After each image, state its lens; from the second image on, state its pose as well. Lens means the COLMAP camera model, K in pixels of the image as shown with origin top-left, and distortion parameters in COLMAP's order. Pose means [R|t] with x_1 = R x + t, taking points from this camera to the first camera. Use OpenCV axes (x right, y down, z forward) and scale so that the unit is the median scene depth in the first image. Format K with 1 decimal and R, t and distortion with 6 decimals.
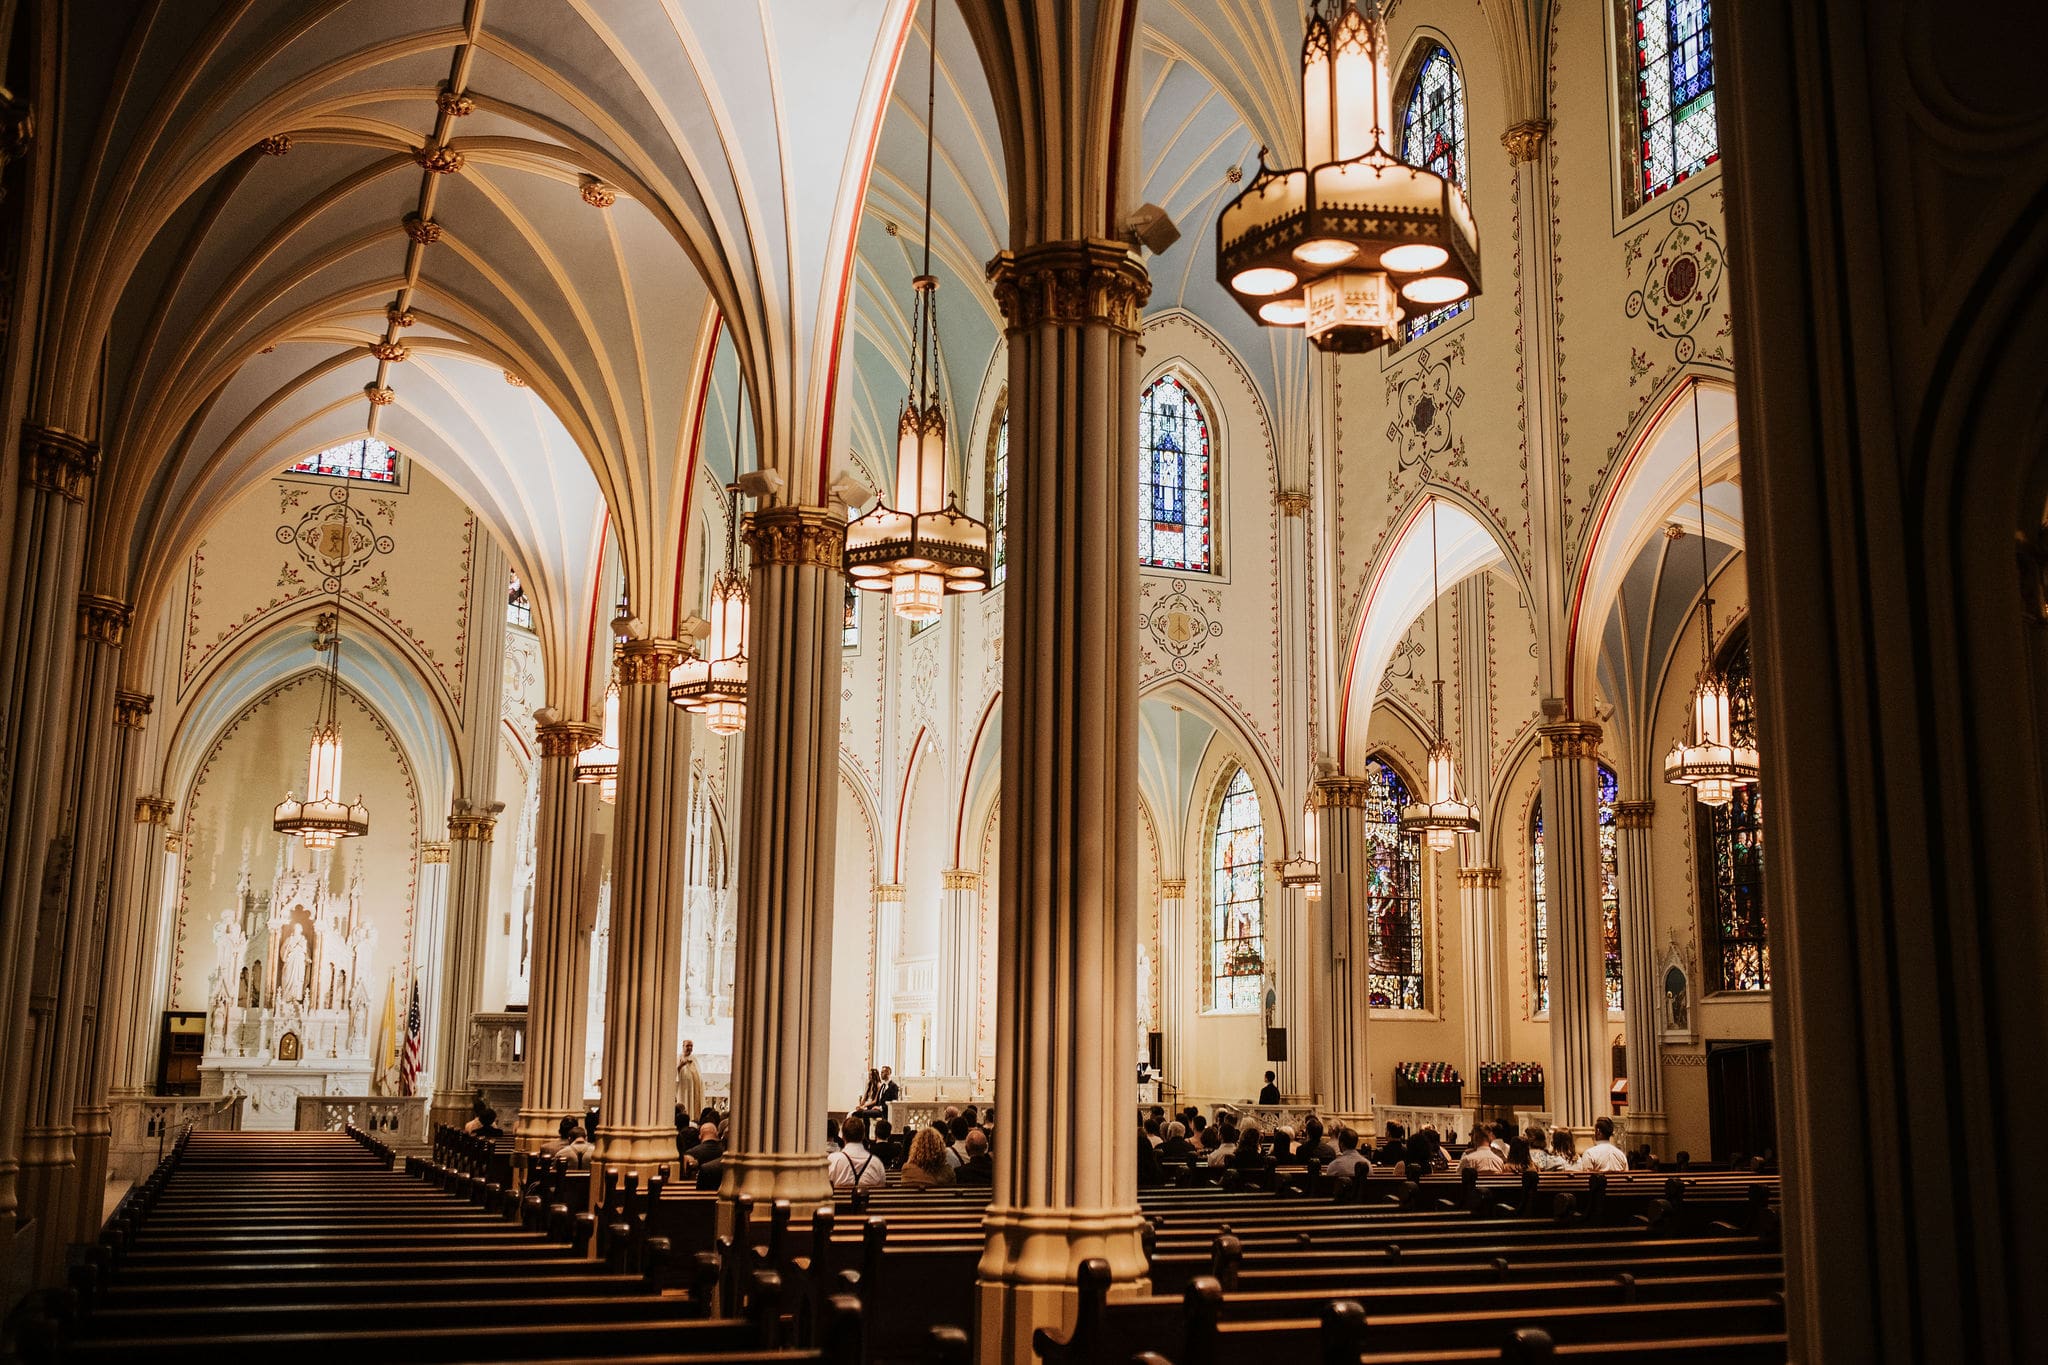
lens RADIAL K [[1924.0, 0, 1024.0], [0, 1924.0, 682.5], [0, 0, 1]] dist [-0.027290, -0.015917]
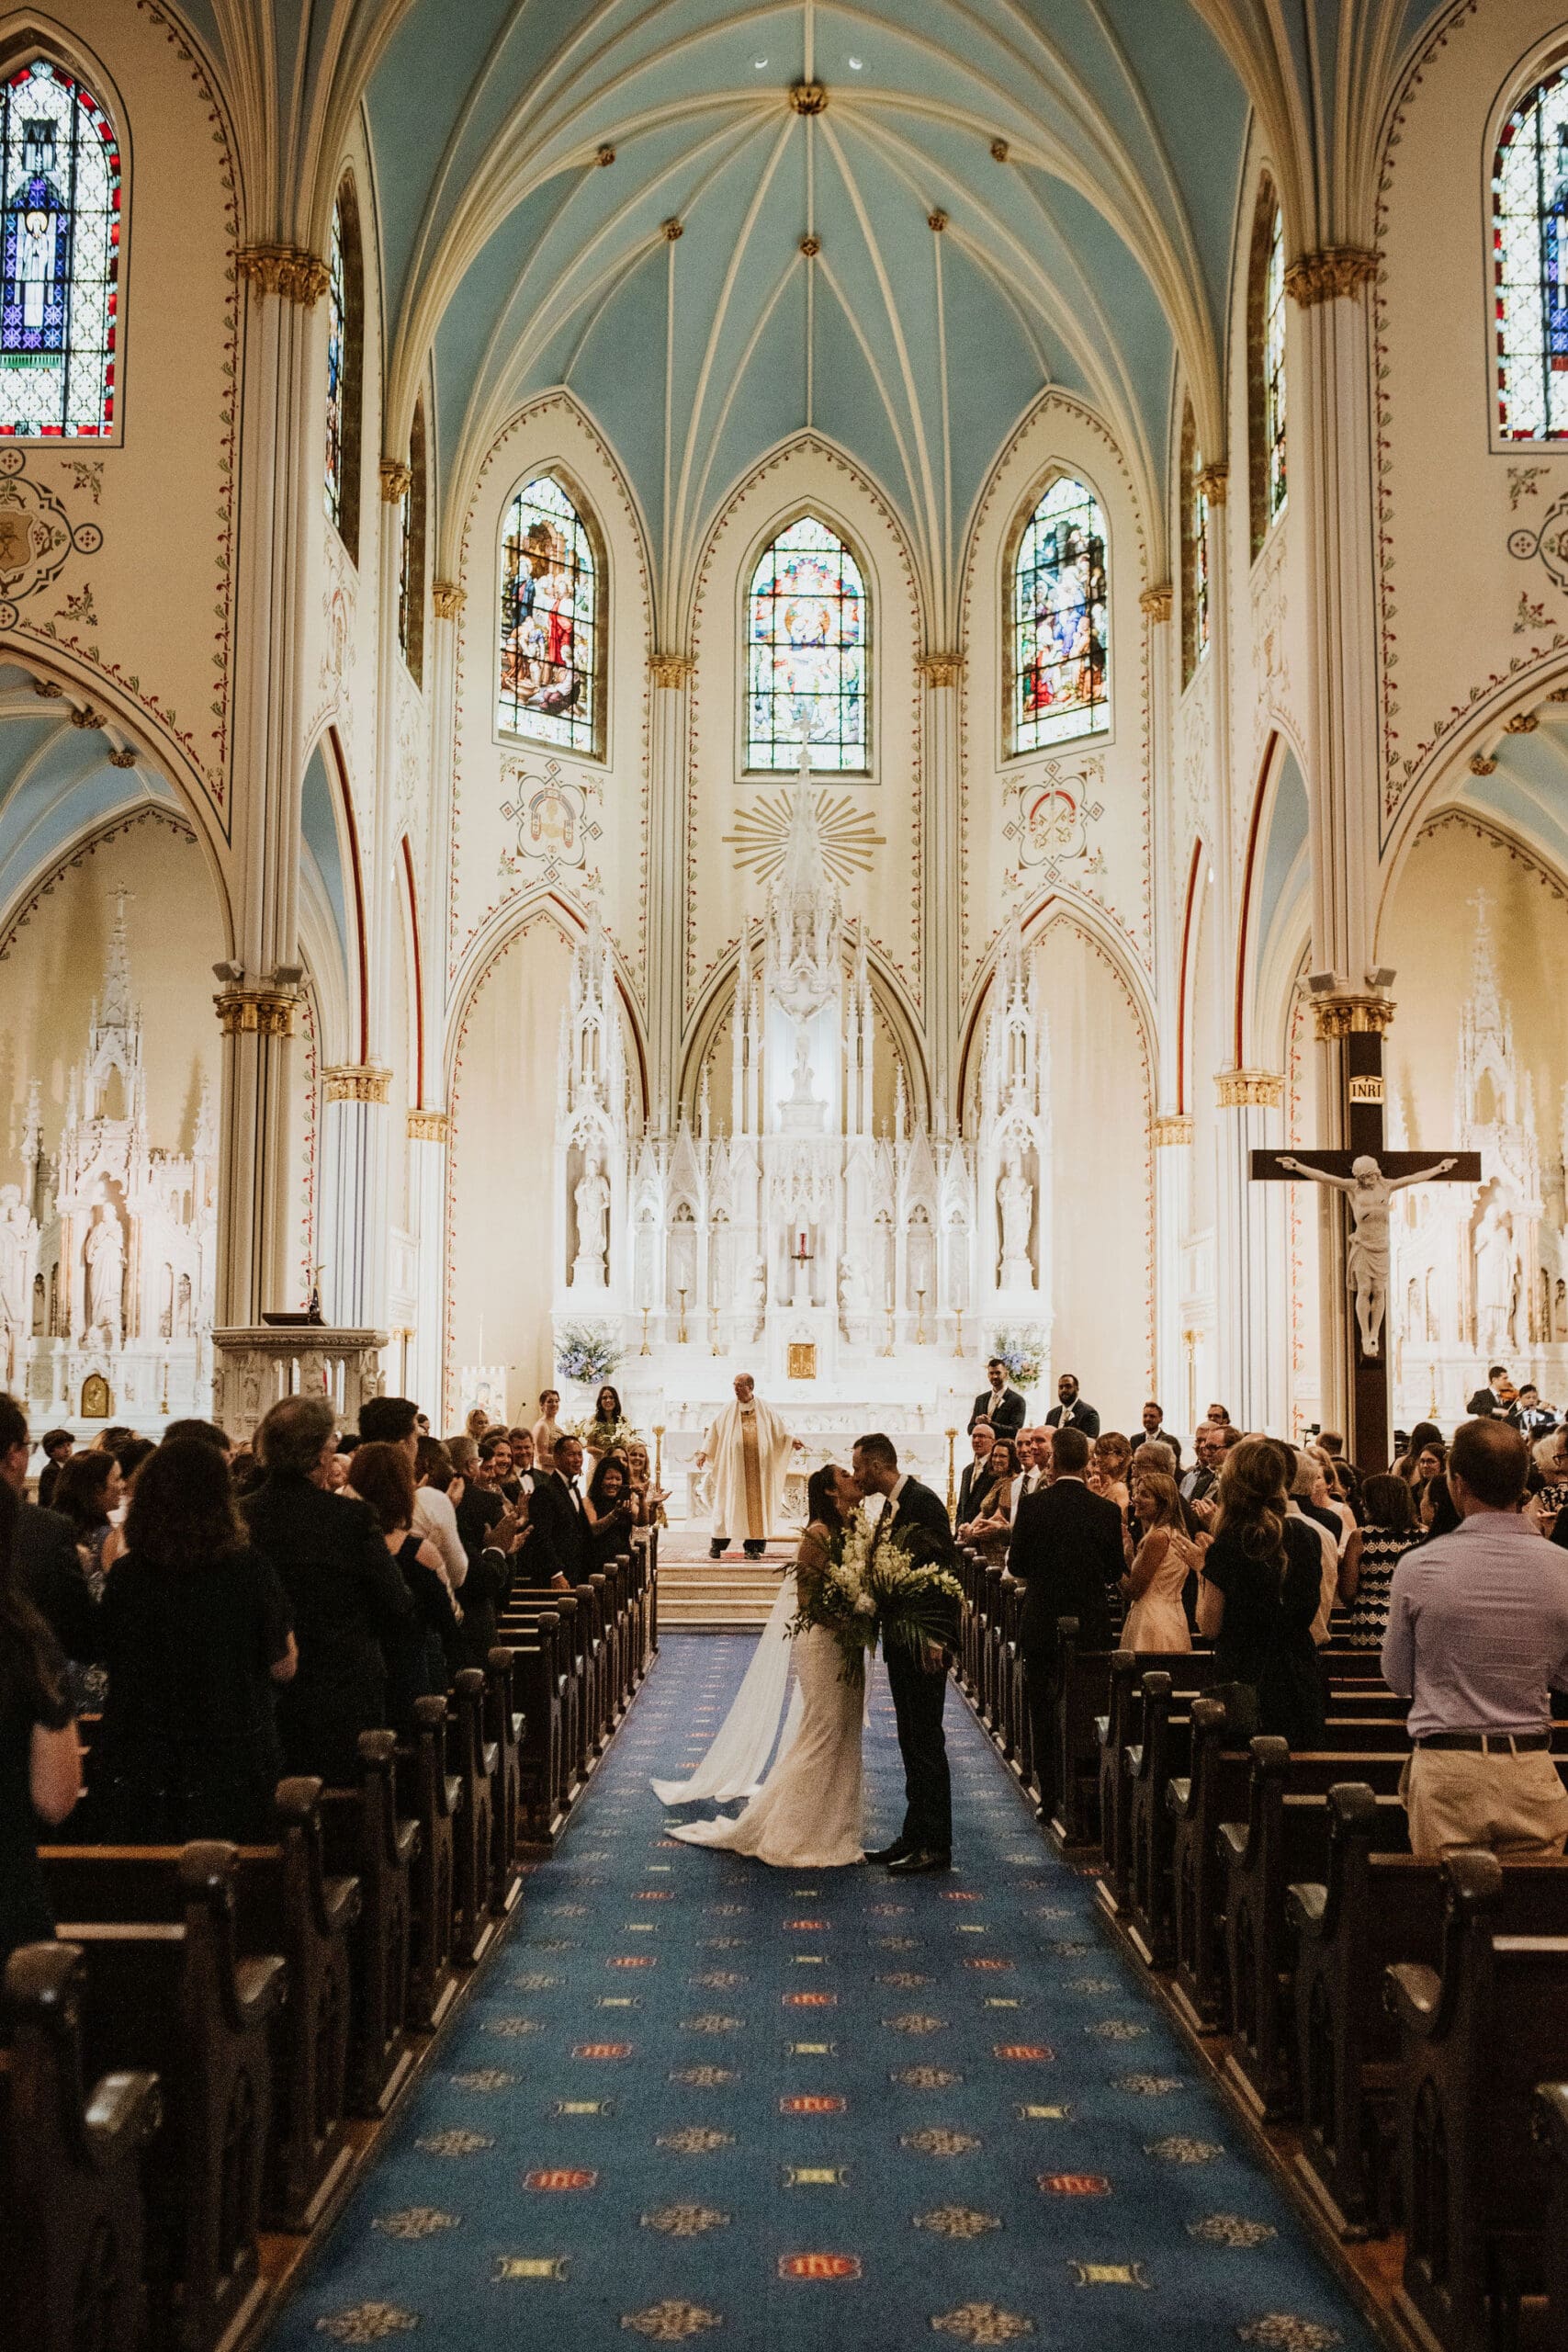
lens RADIAL K [[2204.2, 0, 897.9], [0, 2204.2, 1209.4], [0, 0, 1]] dist [-0.006501, -0.006177]
pose [[0.932540, -0.045604, -0.358176, 0.118694], [0.079361, 0.993622, 0.080112, 0.091136], [0.352238, -0.103133, 0.930211, 0.422200]]
